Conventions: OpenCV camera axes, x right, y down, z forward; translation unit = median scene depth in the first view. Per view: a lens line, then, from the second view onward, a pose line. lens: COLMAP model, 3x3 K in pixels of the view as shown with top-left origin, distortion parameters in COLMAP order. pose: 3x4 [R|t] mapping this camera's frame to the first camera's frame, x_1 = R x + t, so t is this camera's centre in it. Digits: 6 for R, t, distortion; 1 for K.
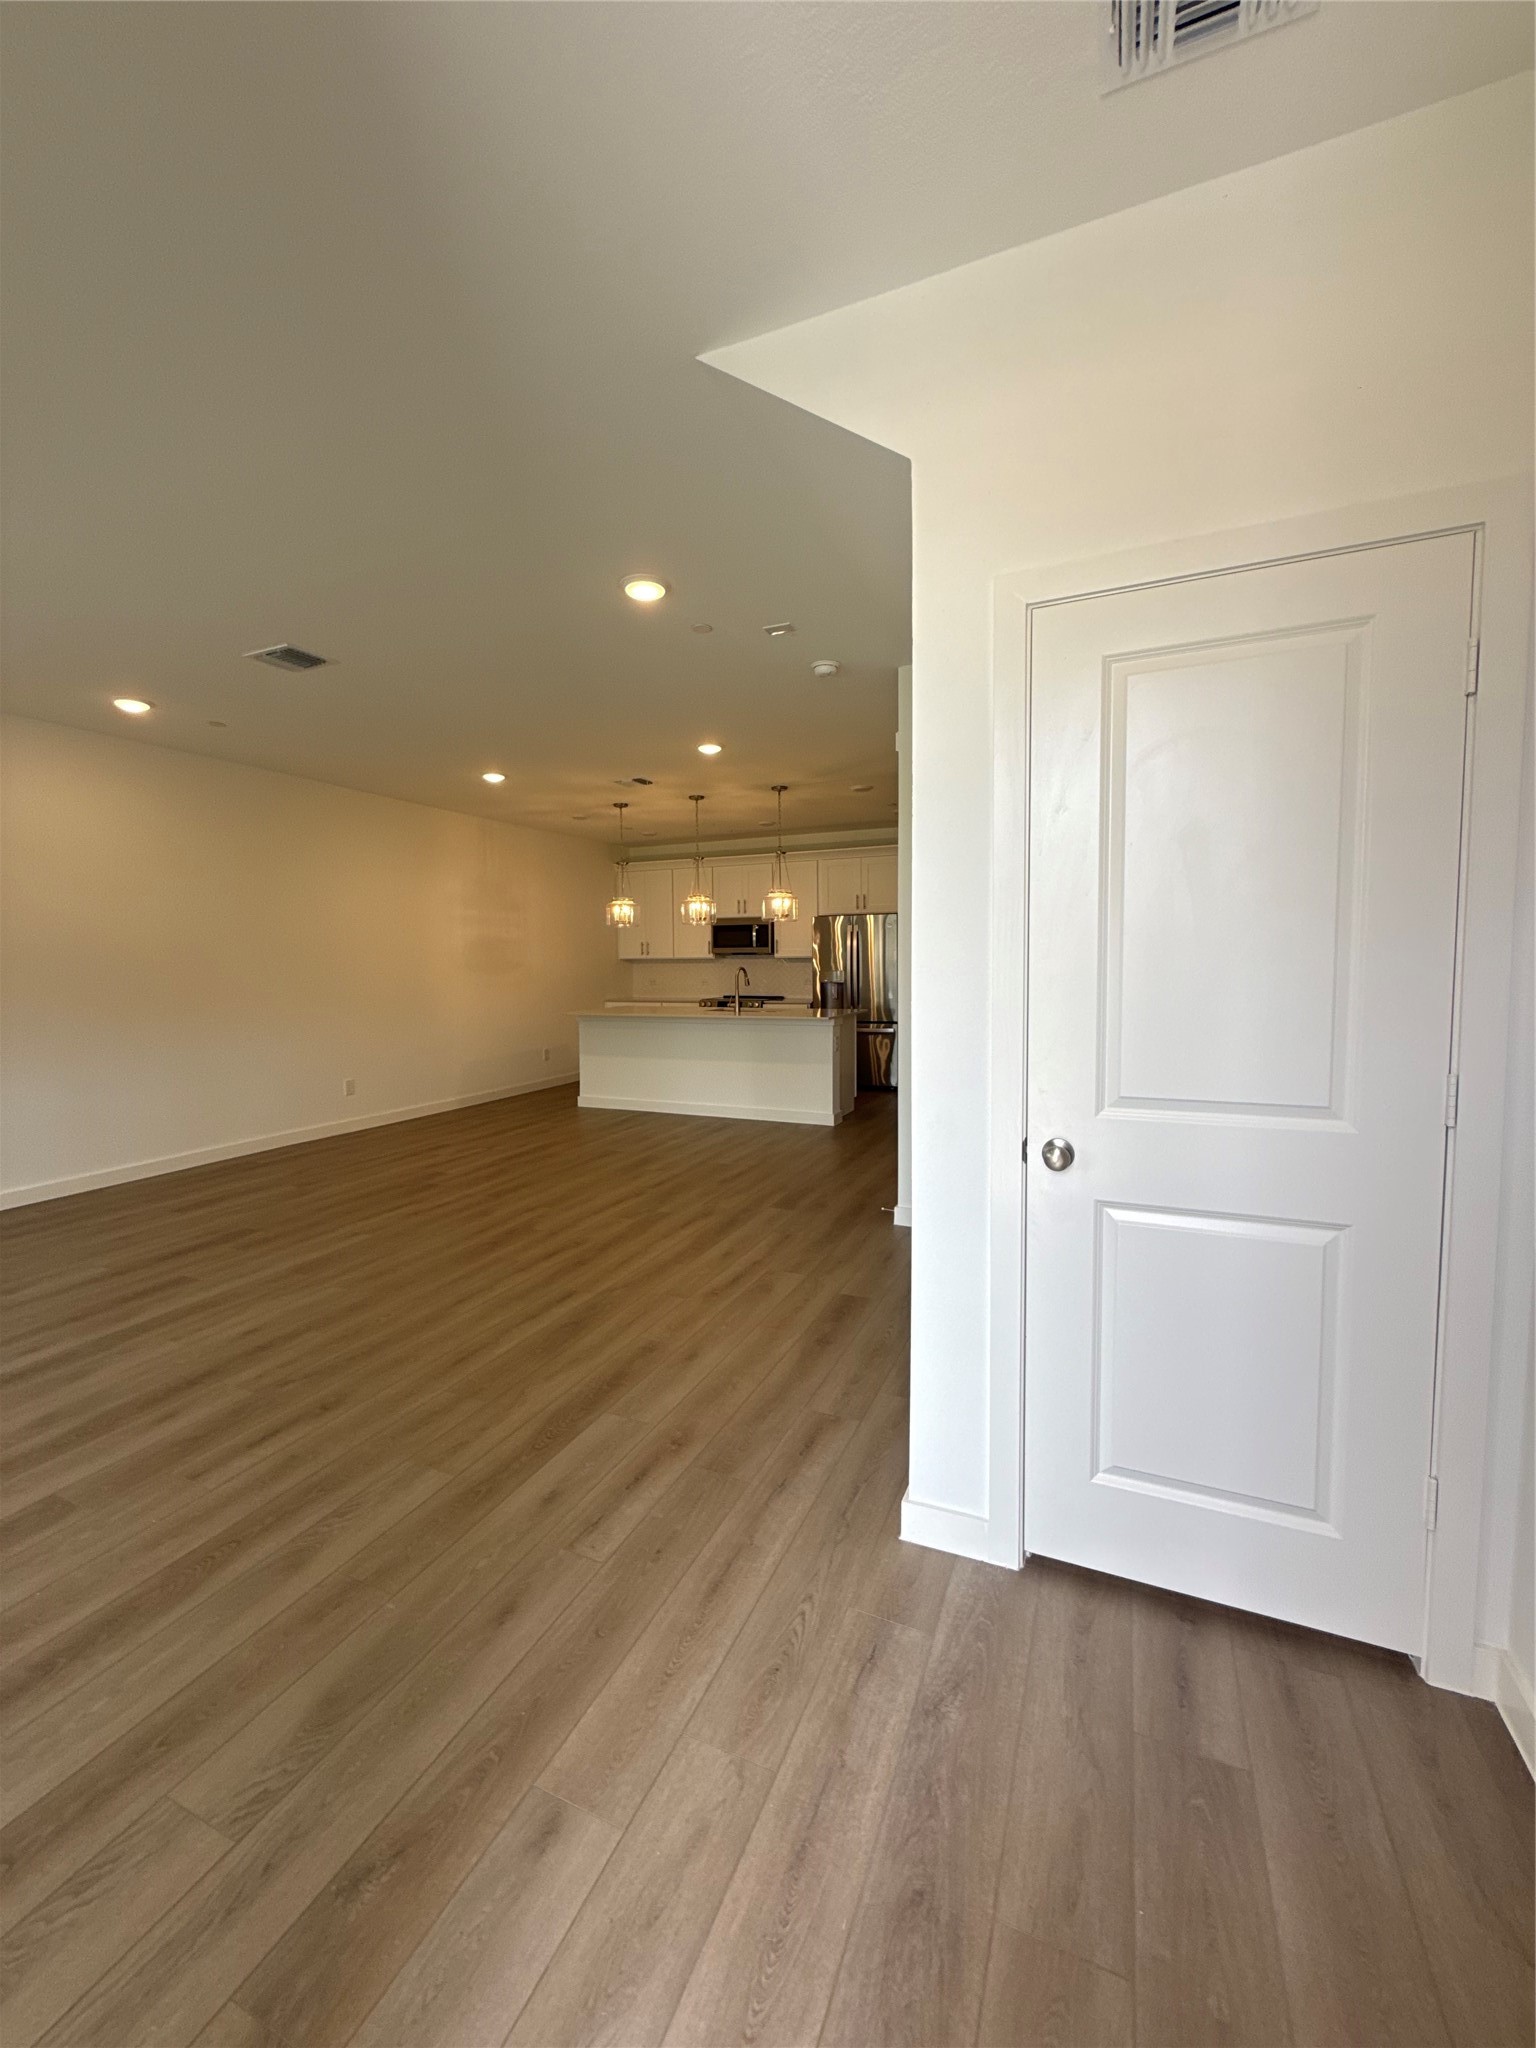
lens RADIAL K [[808.2, 0, 762.2], [0, 808.2, 1015.0], [0, 0, 1]] dist [0.000006, 0.000281]
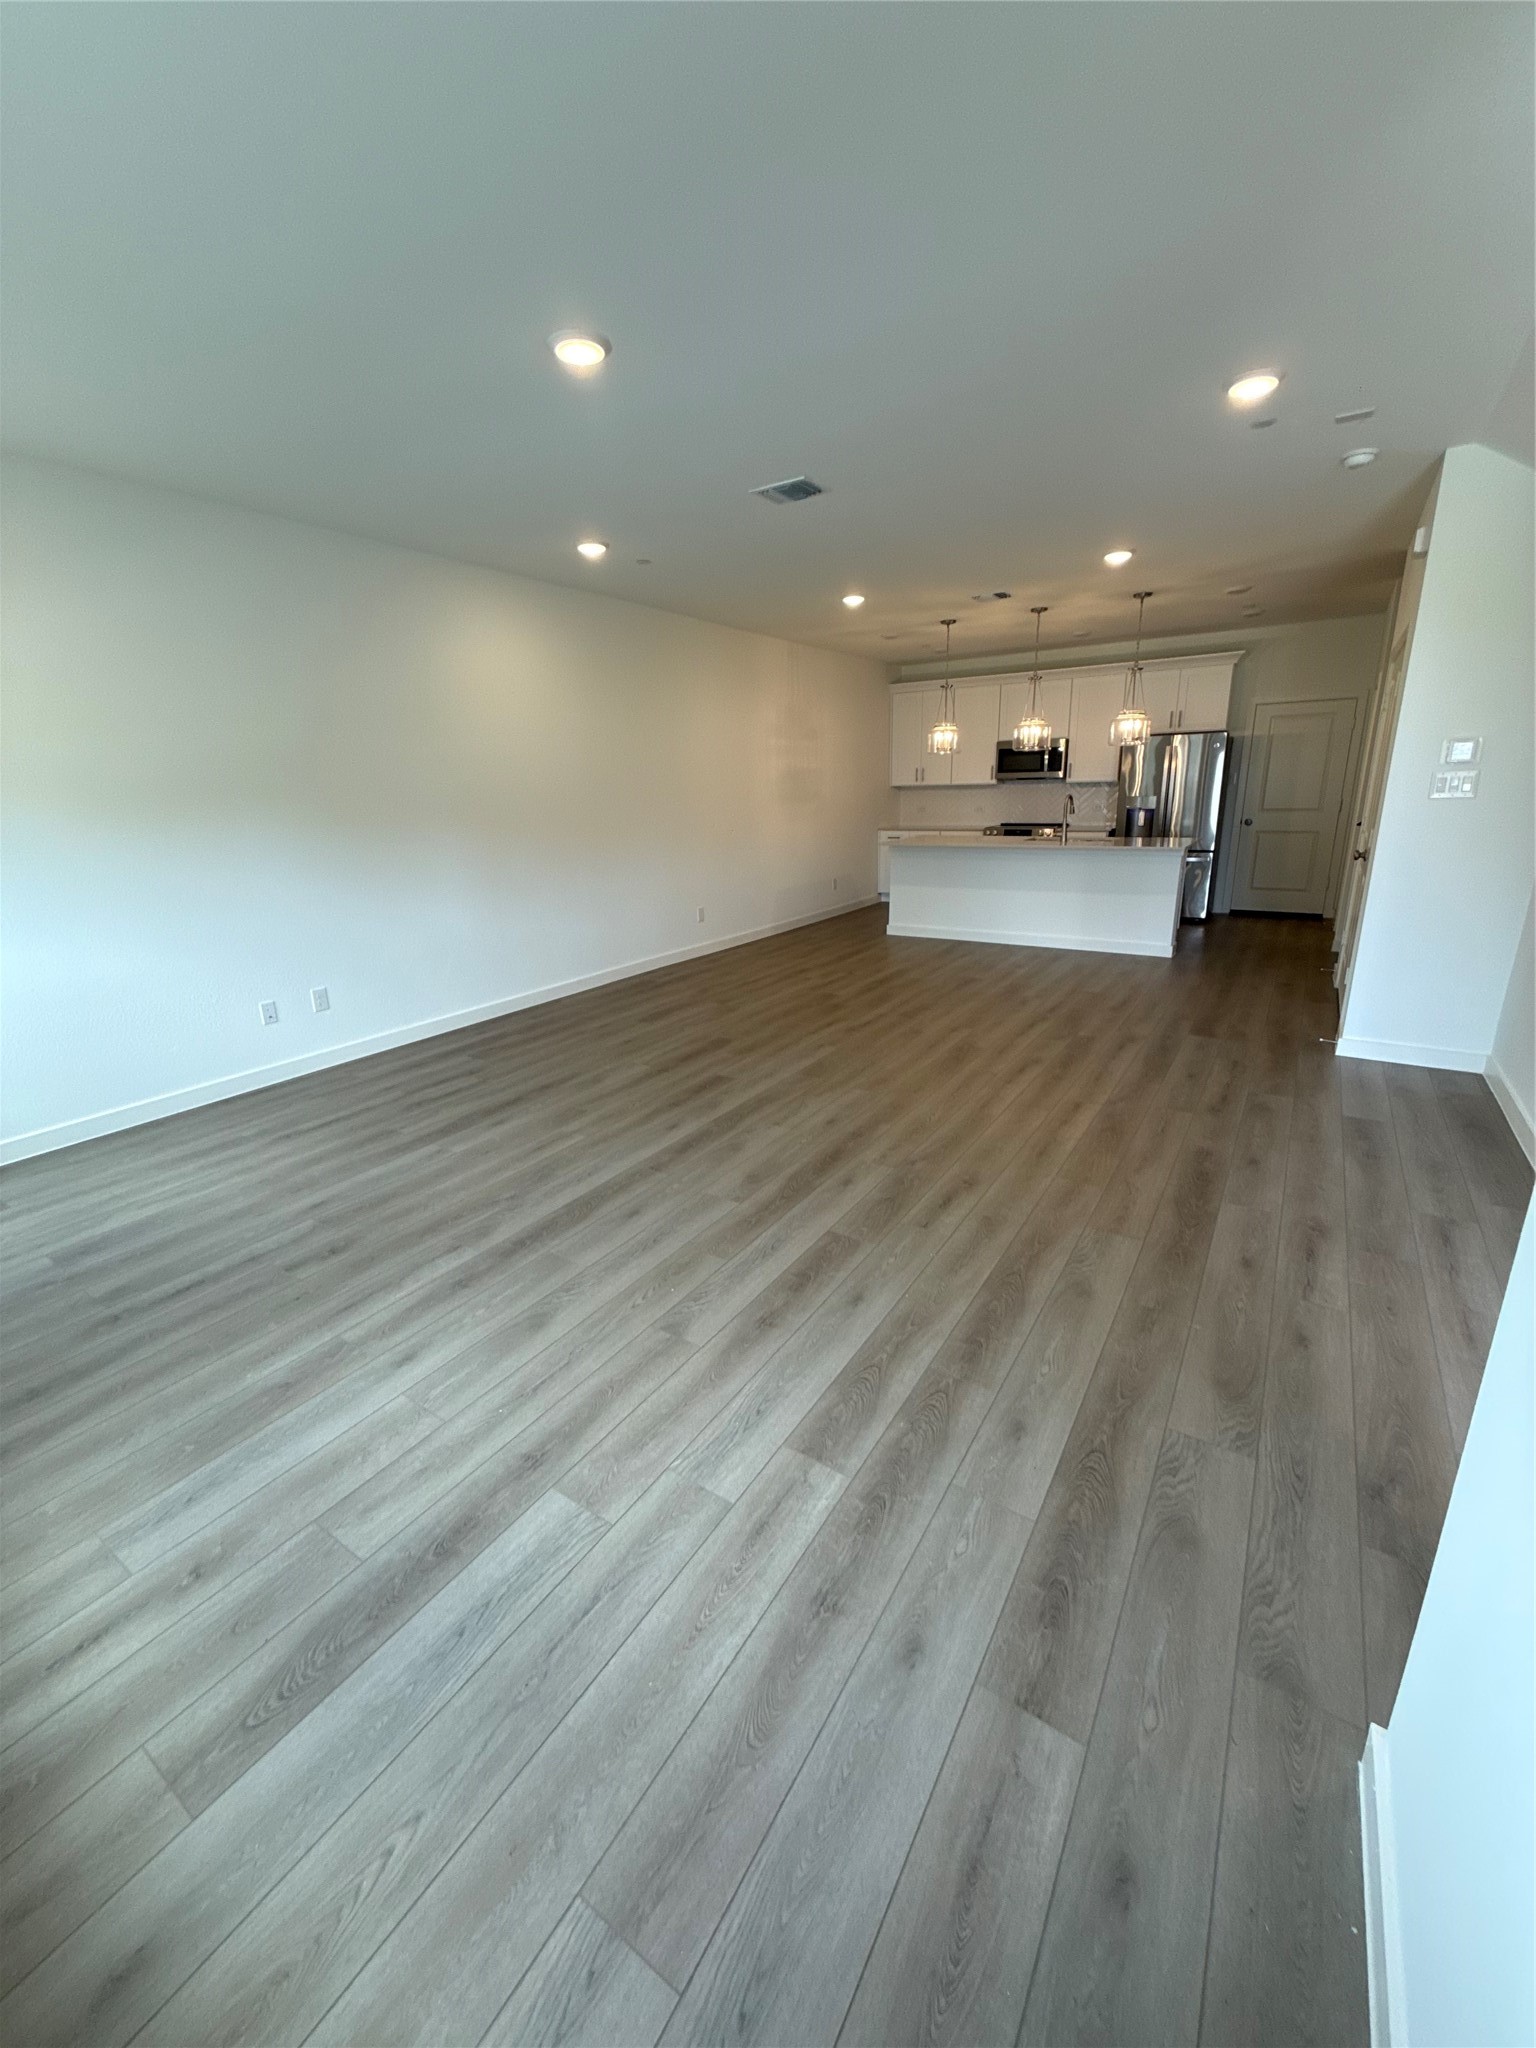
lens RADIAL K [[808.2, 0, 762.2], [0, 808.2, 1015.0], [0, 0, 1]] dist [0.000006, 0.000281]
pose [[0.986550, 0.029168, -0.160834, -0.346003], [0.005738, 0.977164, 0.212409, -0.012866], [0.163357, -0.210475, 0.963854, -0.092597]]
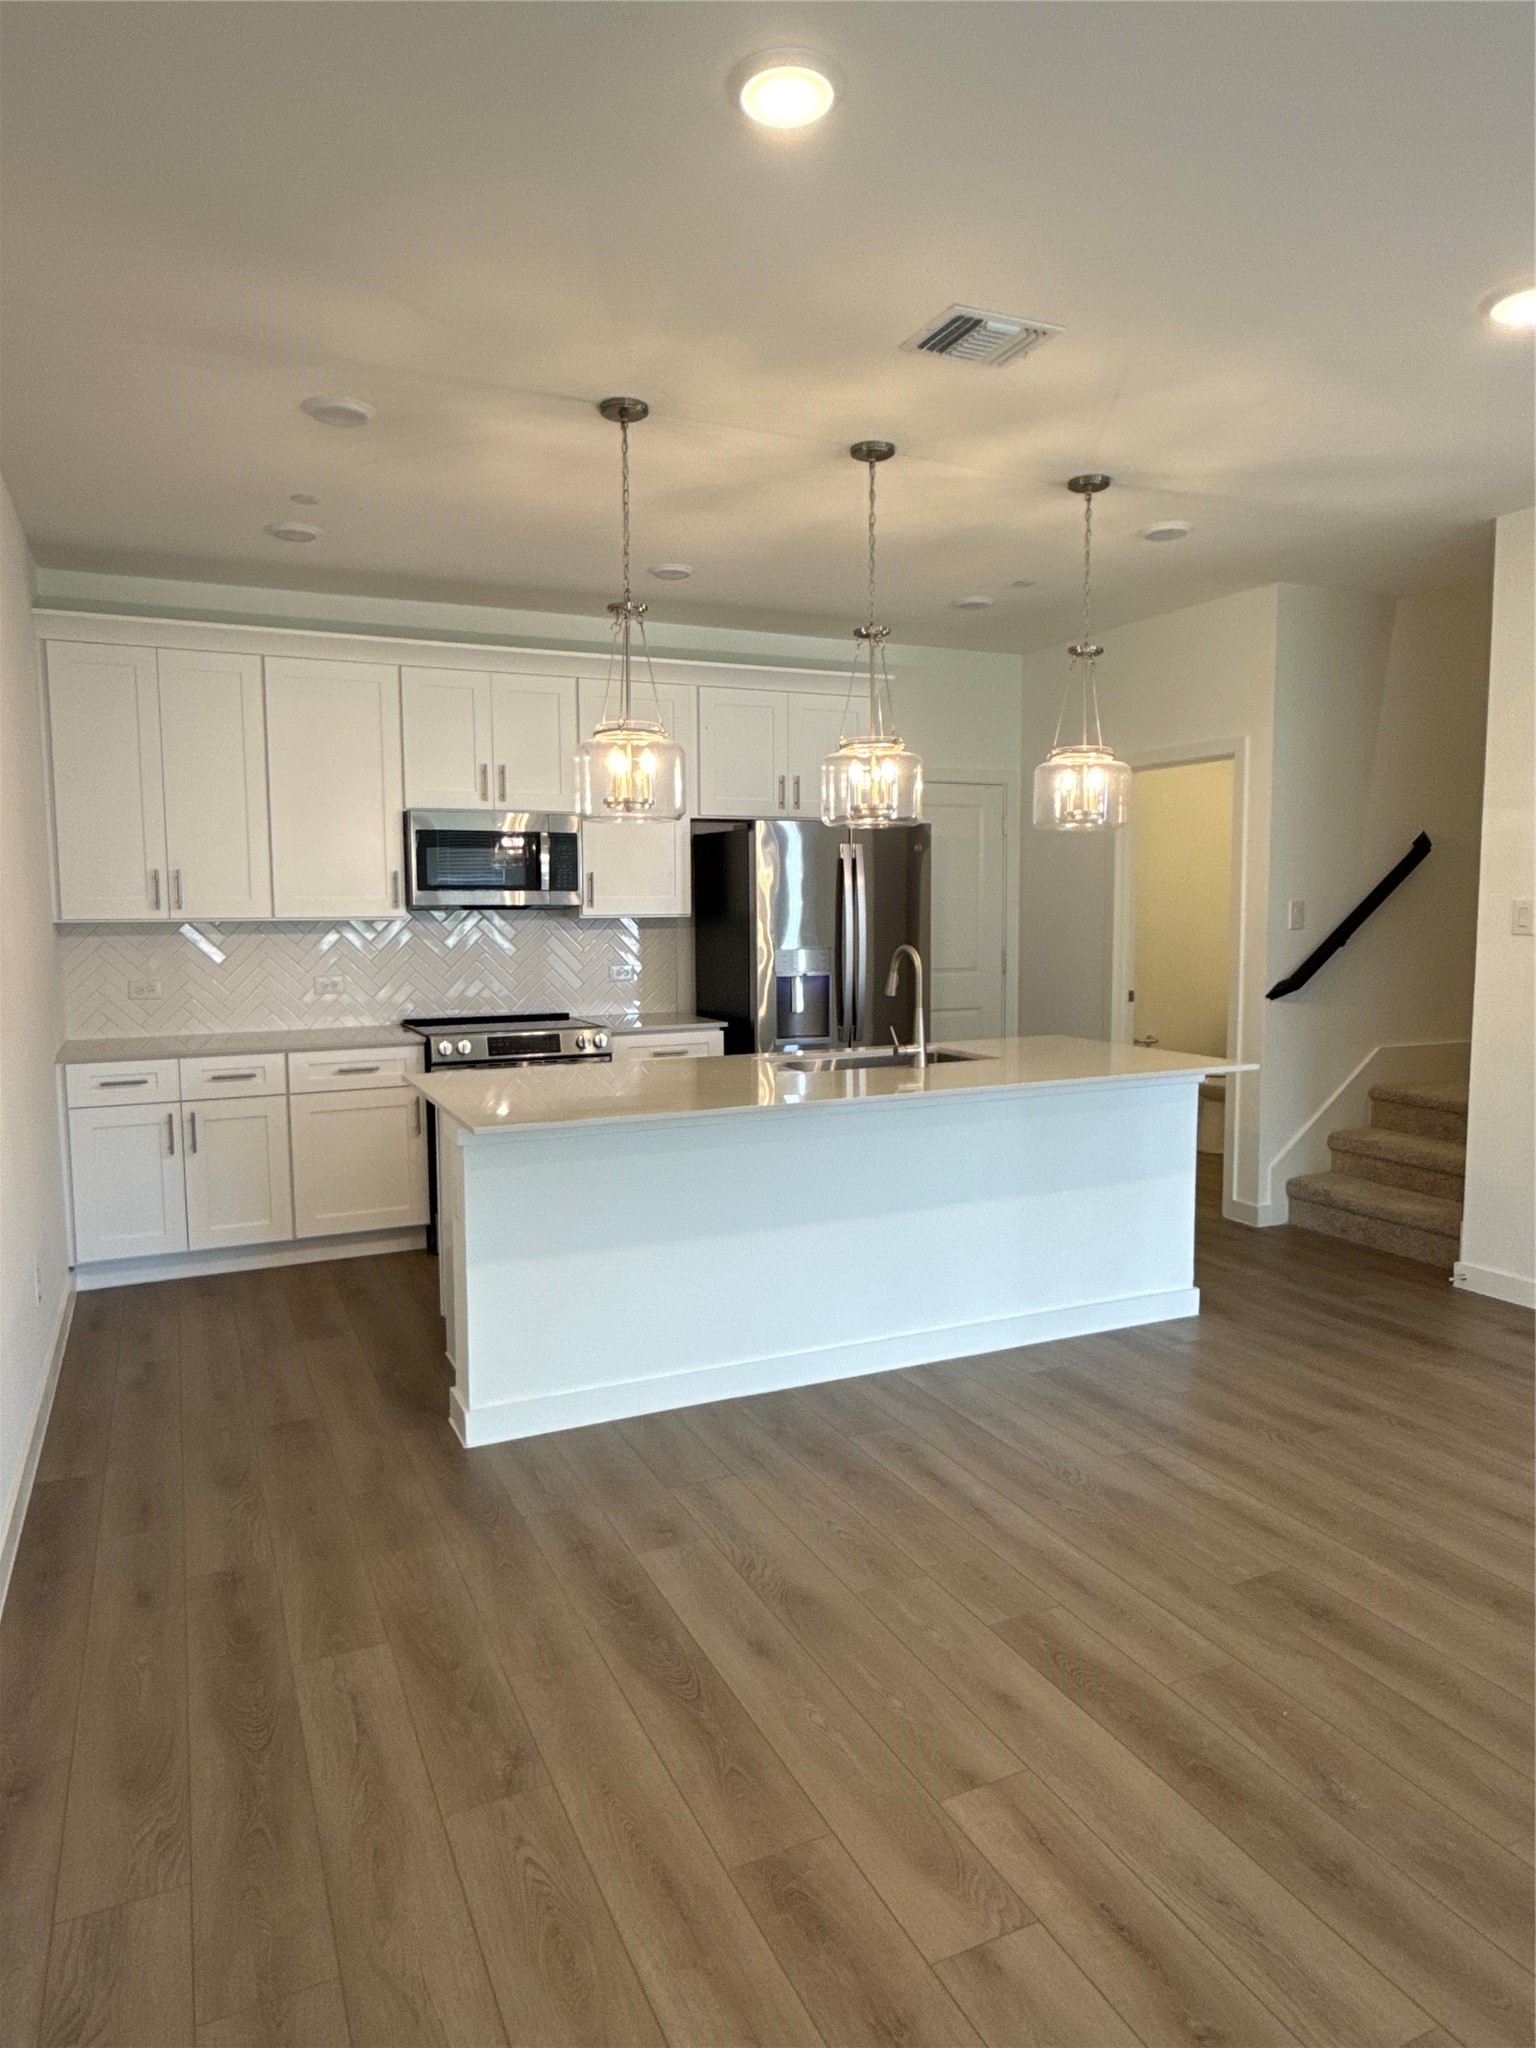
lens RADIAL K [[1311.6, 0, 768.0], [0, 1311.6, 1024.0], [0, 0, 1]] dist [0.141395, 0.000010]
pose [[0.656489, -0.072178, 0.750874, -0.812883], [0.052535, 0.997370, 0.049940, -0.089110], [-0.752504, 0.006662, 0.658554, 0.965575]]
